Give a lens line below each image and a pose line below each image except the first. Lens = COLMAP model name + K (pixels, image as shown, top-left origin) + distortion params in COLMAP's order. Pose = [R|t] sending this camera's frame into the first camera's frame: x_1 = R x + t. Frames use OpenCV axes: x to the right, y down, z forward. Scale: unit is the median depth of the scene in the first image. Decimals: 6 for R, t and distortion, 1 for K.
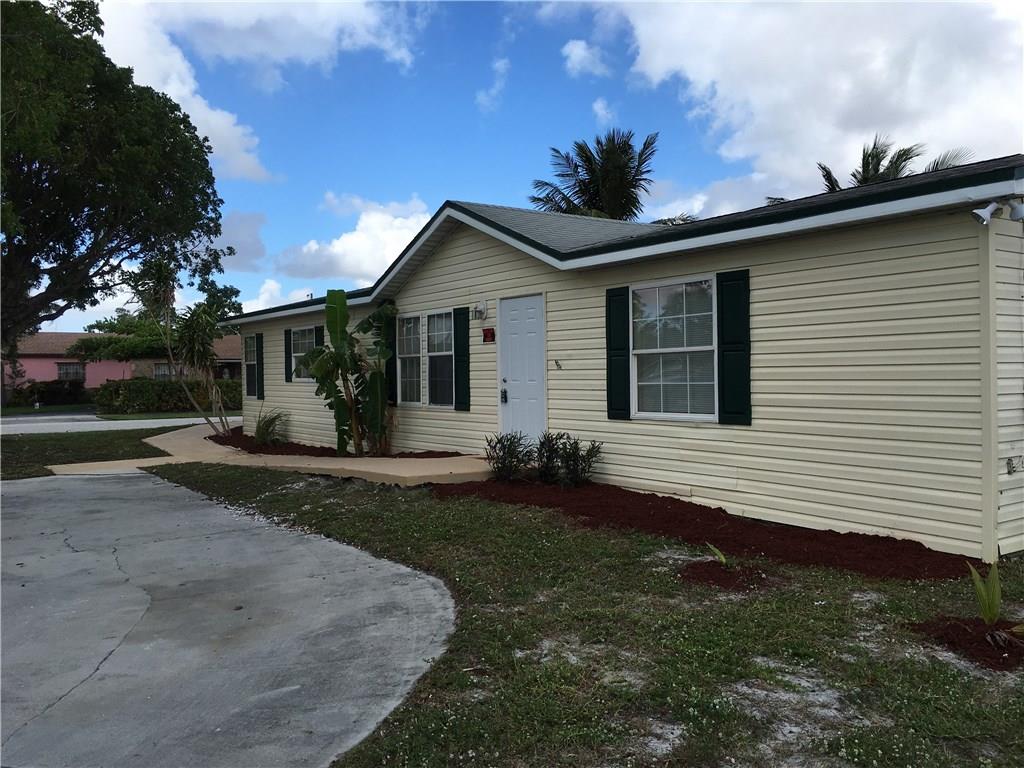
lens RADIAL K [[881.7, 0, 516.5], [0, 881.7, 384.8], [0, 0, 1]] dist [0.037552, -0.028413]
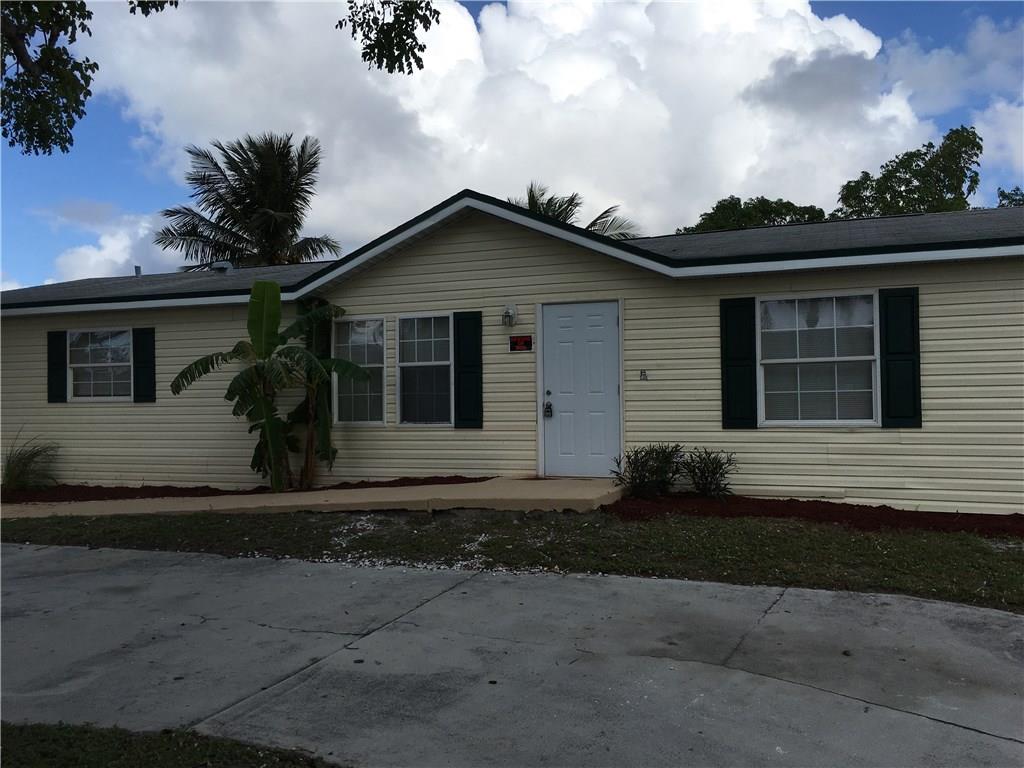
lens RADIAL K [[881.7, 0, 513.0], [0, 881.7, 381.2], [0, 0, 1]] dist [0.037552, -0.028413]
pose [[0.824979, 0.007398, 0.565115, -0.643286], [0.013135, 0.999393, -0.032258, 0.013964], [-0.565011, 0.034035, 0.824381, 0.302390]]
